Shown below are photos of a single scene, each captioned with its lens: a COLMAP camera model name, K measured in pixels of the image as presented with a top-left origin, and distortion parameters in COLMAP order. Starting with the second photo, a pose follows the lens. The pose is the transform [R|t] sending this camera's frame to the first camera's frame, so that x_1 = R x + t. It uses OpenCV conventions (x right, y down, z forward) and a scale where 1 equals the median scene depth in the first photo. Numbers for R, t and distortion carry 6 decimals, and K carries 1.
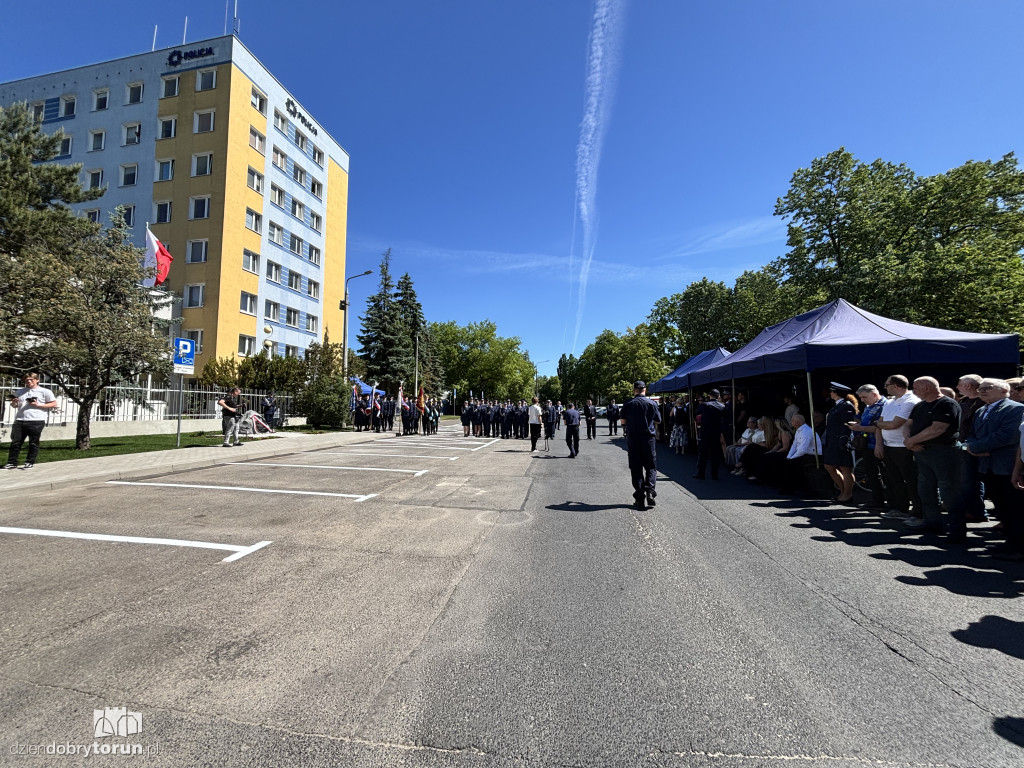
lens RADIAL K [[408.5, 0, 512.0], [0, 408.5, 384.0], [0, 0, 1]] dist [-0.000502, 0.000239]
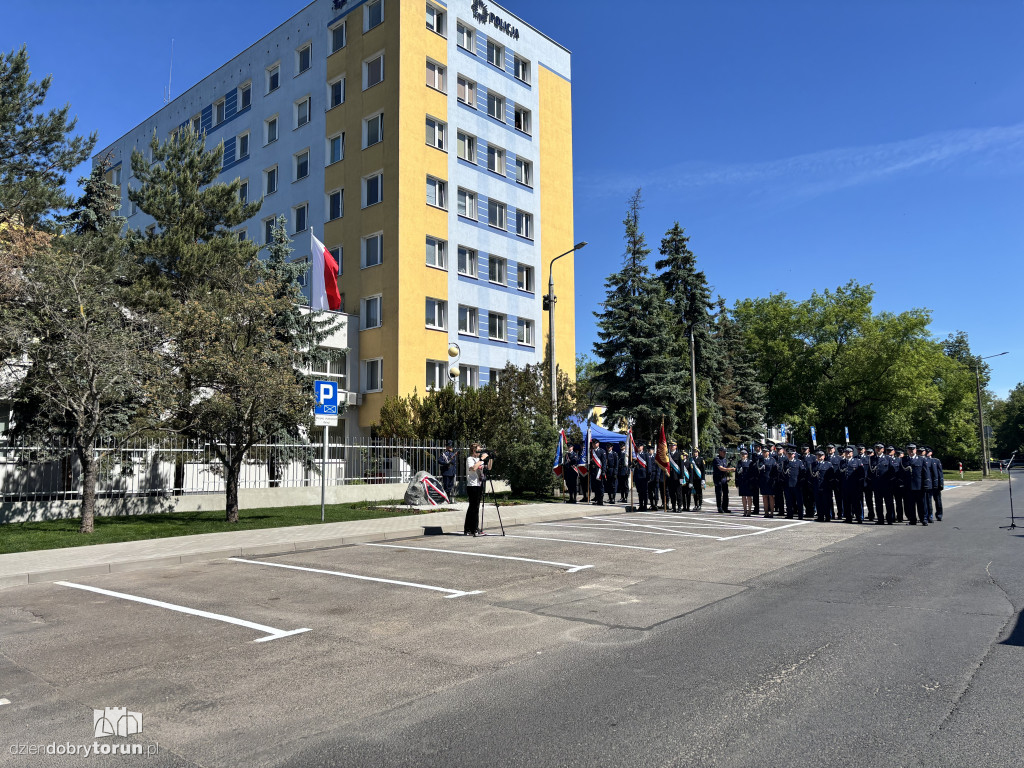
lens RADIAL K [[752.4, 0, 515.7], [0, 752.4, 382.4], [0, 0, 1]] dist [0.071260, -0.081977]
pose [[0.866357, -0.070441, -0.494433, 0.082594], [0.048442, 0.997188, -0.057186, -0.003042], [0.497070, 0.025592, 0.867333, -0.026106]]
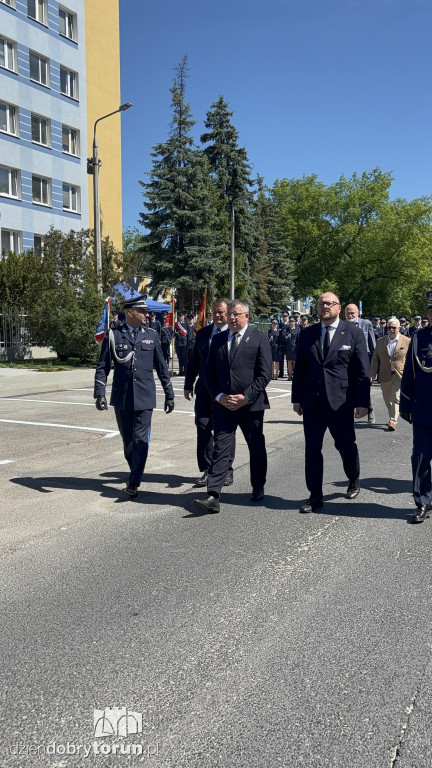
lens RADIAL K [[687.9, 0, 217.3], [0, 687.9, 405.3], [0, 0, 1]] dist [0.073054, -0.162716]
pose [[0.952327, 0.025725, -0.303993, 0.072358], [0.025616, 0.986177, 0.163705, -0.000594], [0.304002, -0.163688, 0.938504, 0.005677]]
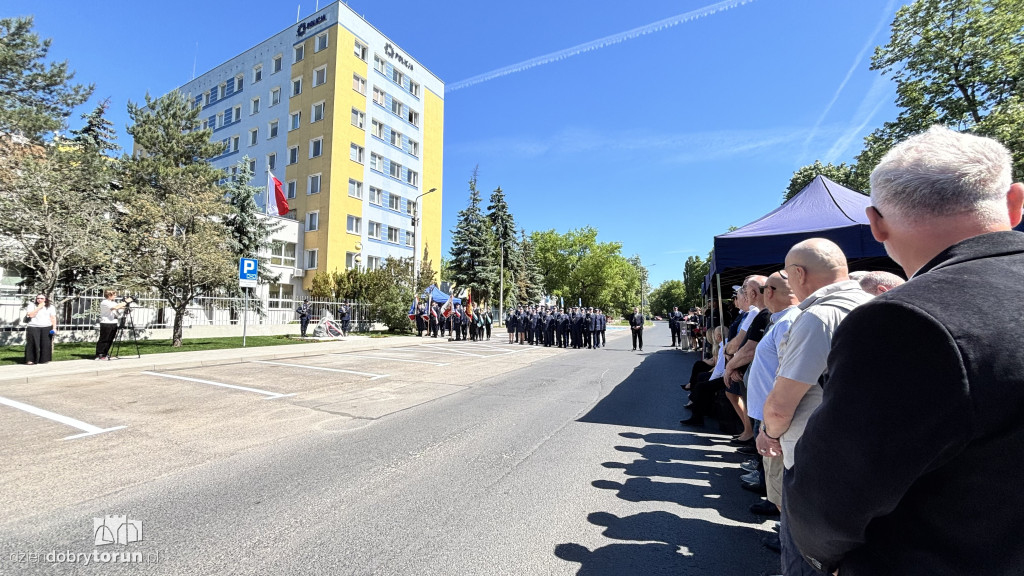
lens RADIAL K [[402.3, 0, 510.8], [0, 402.3, 294.2], [0, 0, 1]] dist [-0.000968, -0.000419]
pose [[0.954804, -0.012809, -0.296960, 0.114720], [0.015553, 0.999855, 0.006880, 0.000199], [0.296829, -0.011187, 0.954865, 0.026566]]
